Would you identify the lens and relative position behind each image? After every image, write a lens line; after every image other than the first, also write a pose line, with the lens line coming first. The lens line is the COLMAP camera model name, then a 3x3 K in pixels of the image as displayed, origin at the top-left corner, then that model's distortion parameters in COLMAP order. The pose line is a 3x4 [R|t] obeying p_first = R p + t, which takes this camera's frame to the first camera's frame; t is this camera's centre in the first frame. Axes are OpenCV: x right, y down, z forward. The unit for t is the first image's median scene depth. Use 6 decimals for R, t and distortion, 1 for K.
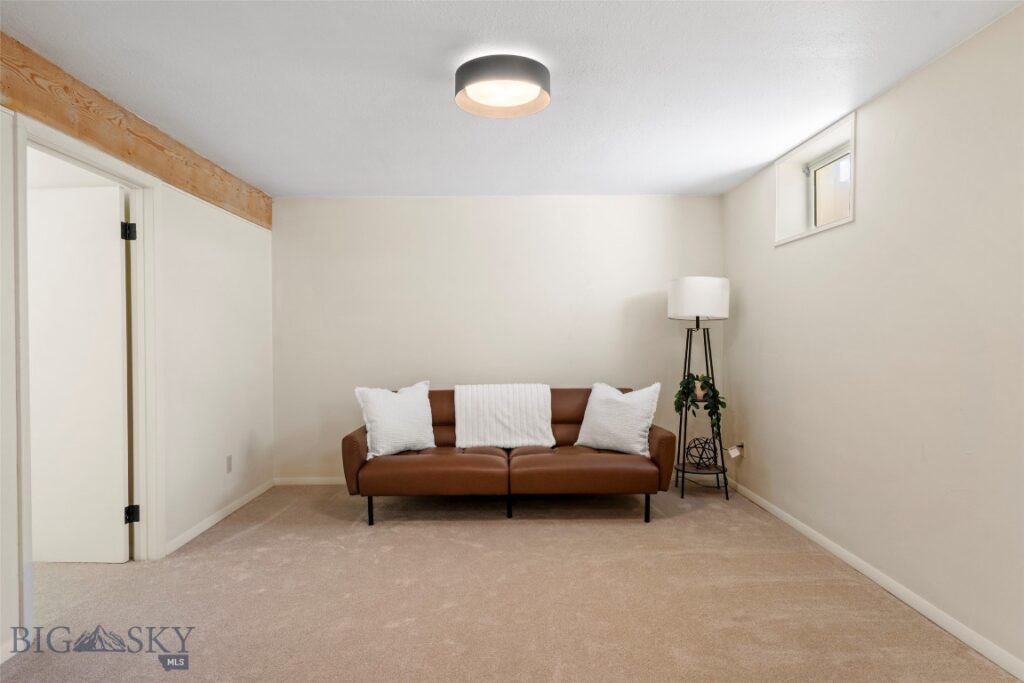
lens RADIAL K [[602.9, 0, 508.6], [0, 602.9, 341.8], [0, 0, 1]] dist [-0.001966, -0.000689]
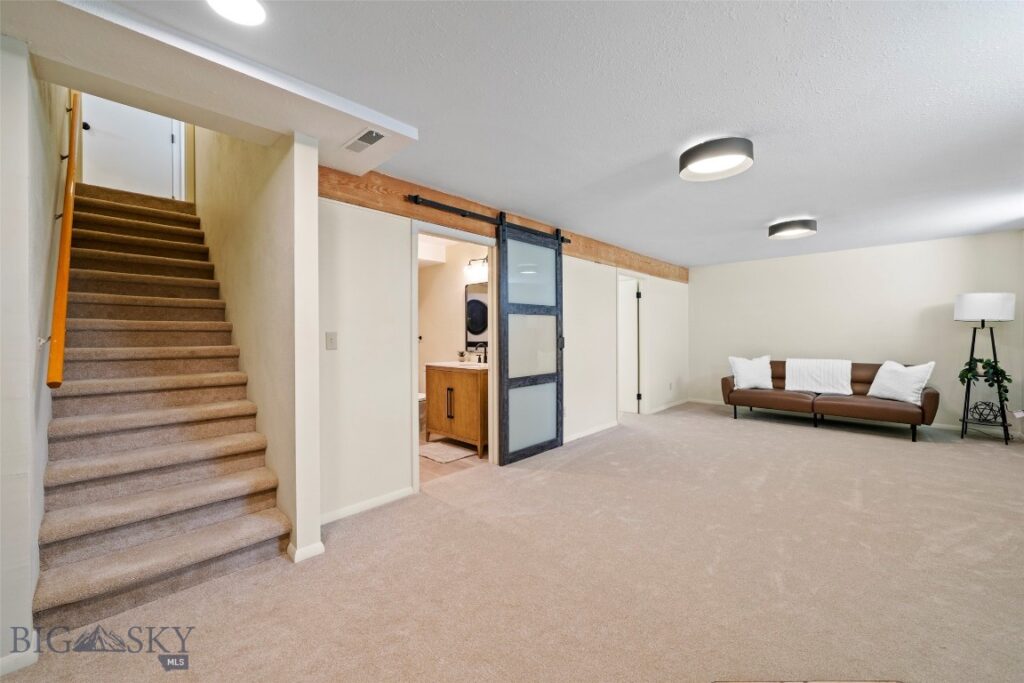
lens RADIAL K [[416.2, 0, 506.5], [0, 416.2, 336.8], [0, 0, 1]] dist [-0.004084, 0.001032]
pose [[0.721049, 0.006297, -0.692855, 0.190426], [-0.006320, 0.999977, 0.002510, 0.005744], [0.692855, 0.002569, 0.721072, -0.587192]]
